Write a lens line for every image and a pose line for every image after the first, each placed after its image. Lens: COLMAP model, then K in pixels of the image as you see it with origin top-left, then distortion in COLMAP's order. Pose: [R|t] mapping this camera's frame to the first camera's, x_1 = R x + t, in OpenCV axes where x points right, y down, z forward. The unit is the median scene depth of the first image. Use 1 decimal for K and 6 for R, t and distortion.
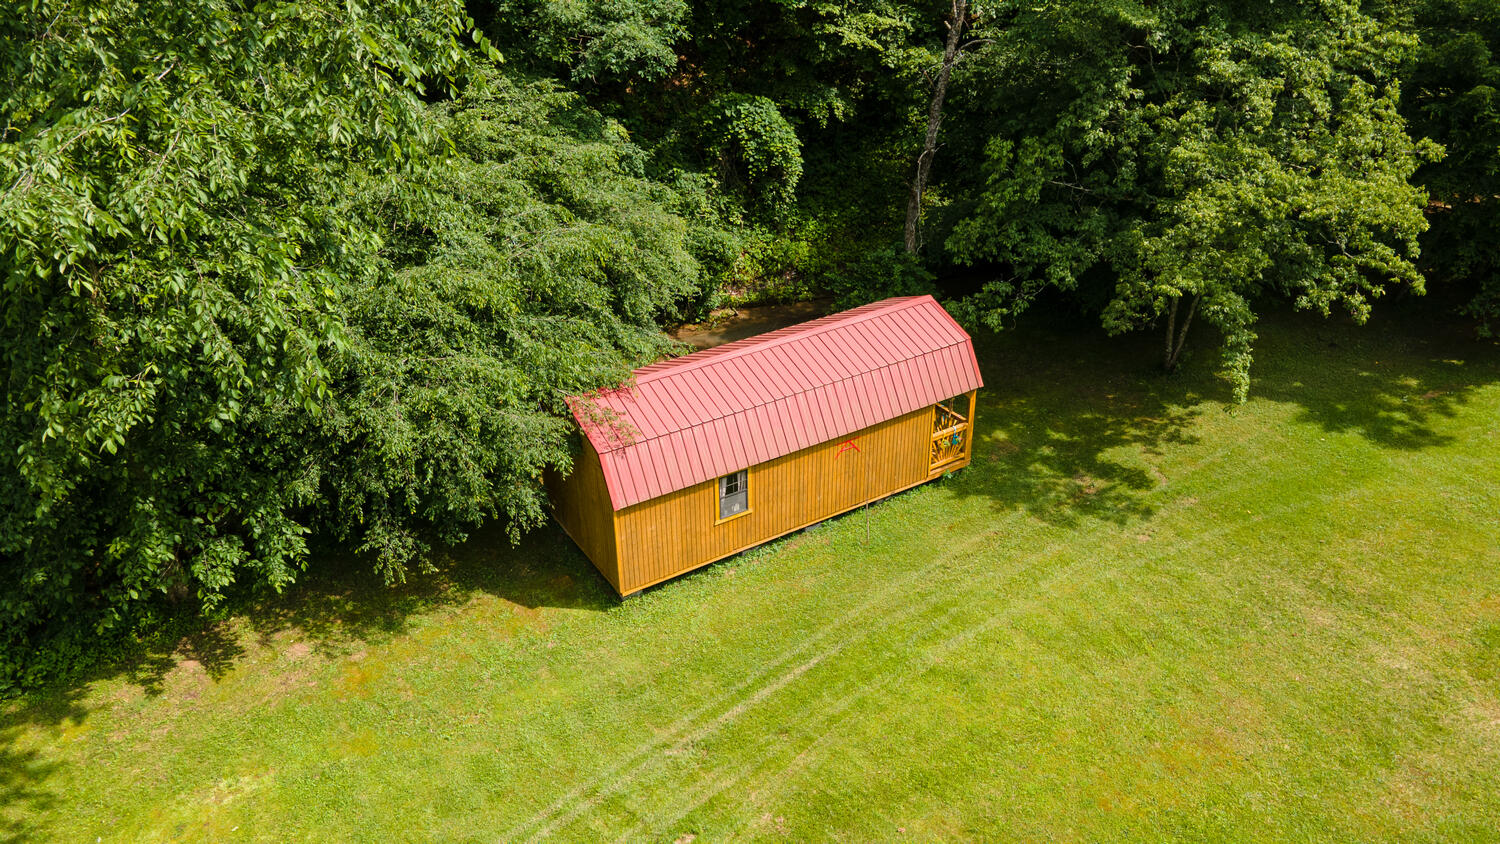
lens RADIAL K [[1067.3, 0, 750.0], [0, 1067.3, 422.0], [0, 0, 1]] dist [0.006485, 0.050623]
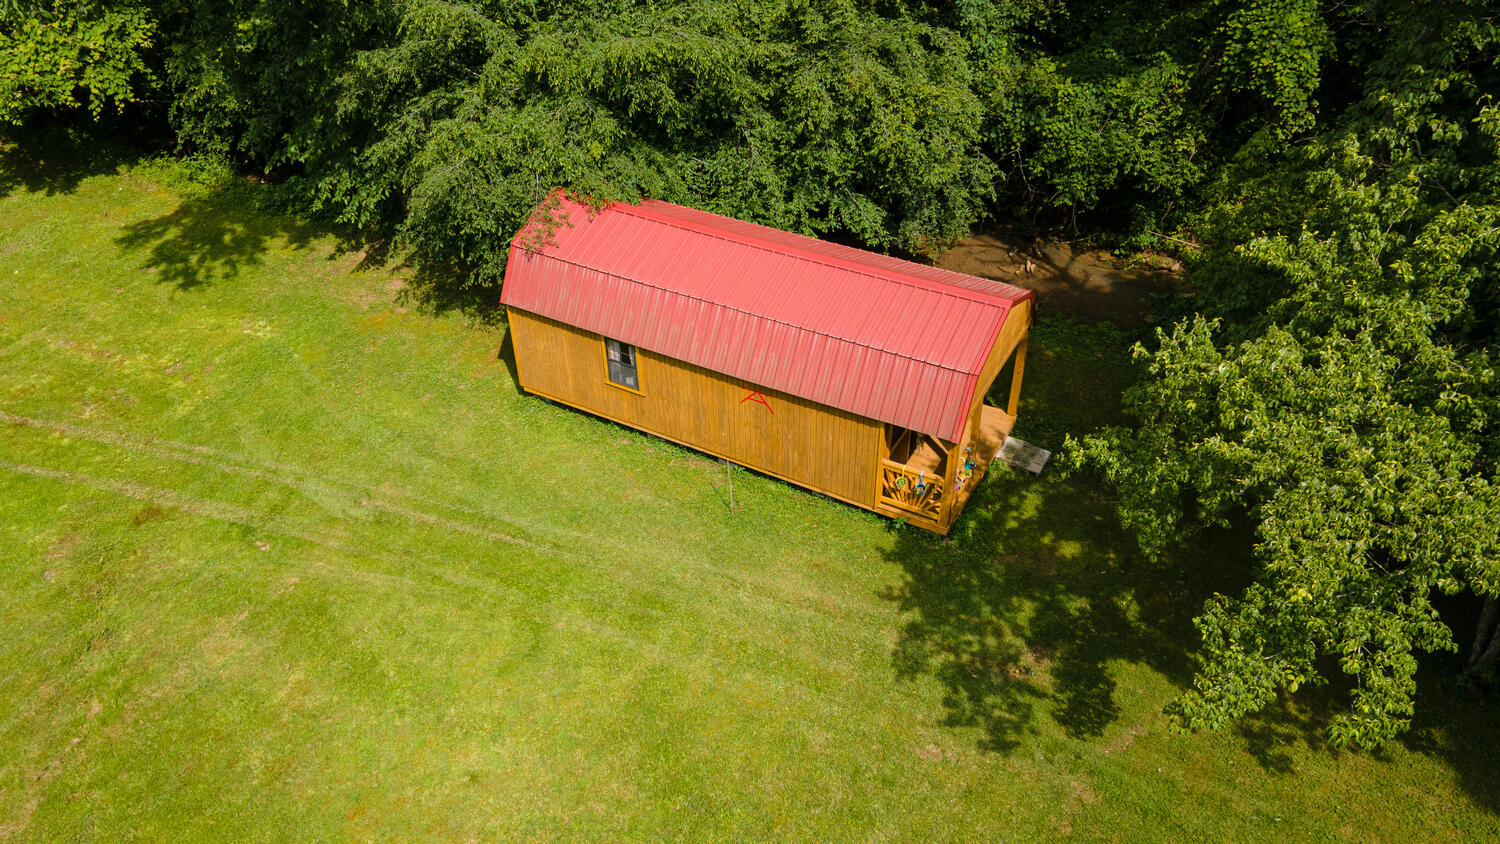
lens RADIAL K [[1067.3, 0, 750.0], [0, 1067.3, 422.0], [0, 0, 1]] dist [0.006485, 0.050623]
pose [[0.490803, 0.545193, -0.679615, 0.676054], [-0.421041, 0.831315, 0.362822, -0.266045], [0.762782, 0.108071, 0.637561, 0.485334]]
